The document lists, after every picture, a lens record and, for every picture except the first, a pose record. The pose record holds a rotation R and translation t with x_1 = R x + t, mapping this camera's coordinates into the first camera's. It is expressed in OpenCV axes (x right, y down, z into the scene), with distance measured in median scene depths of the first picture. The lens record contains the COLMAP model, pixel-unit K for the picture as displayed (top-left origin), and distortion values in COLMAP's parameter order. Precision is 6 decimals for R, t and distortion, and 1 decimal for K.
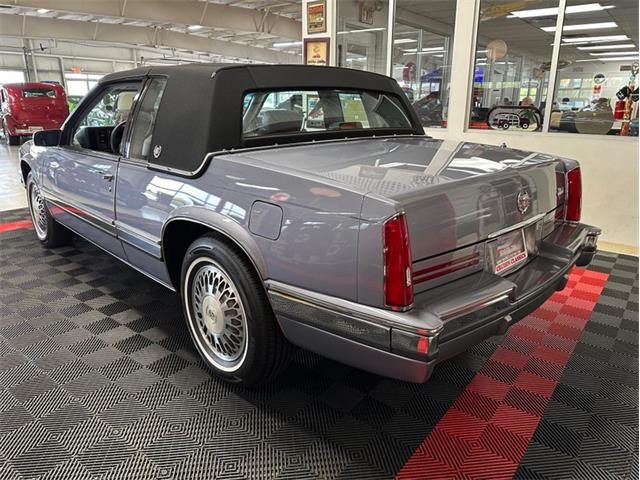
lens RADIAL K [[456.6, 0, 323.0], [0, 456.6, 237.4], [0, 0, 1]] dist [0.034957, -0.036343]
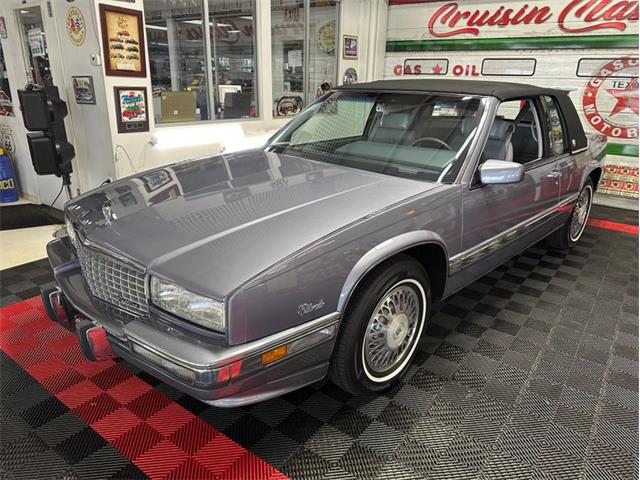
lens RADIAL K [[460.6, 0, 320.0], [0, 460.6, 240.0], [0, 0, 1]] dist [0.002576, -0.003299]
pose [[-0.017989, -0.342966, 0.939176, -1.272033], [0.261437, 0.905034, 0.335505, -0.418243], [-0.965053, 0.251571, 0.073383, 1.159971]]
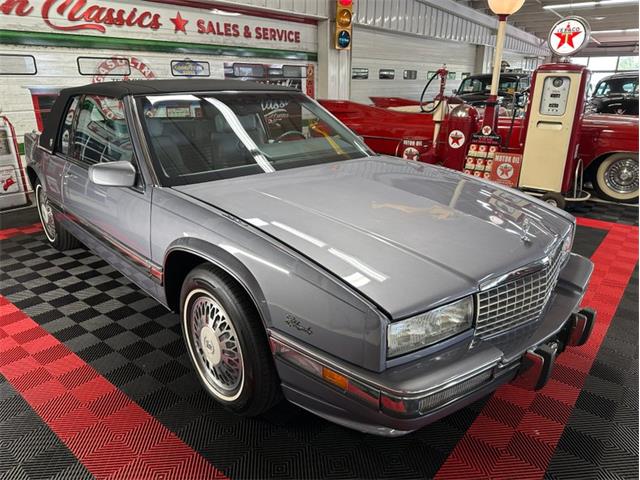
lens RADIAL K [[462.0, 0, 320.0], [0, 462.0, 240.0], [0, 0, 1]] dist [-0.003109, -0.004733]
pose [[-0.999484, -0.016001, 0.027845, -0.488356], [0.003013, 0.816487, 0.577355, -0.618769], [-0.031973, 0.577141, -0.816018, 1.897060]]
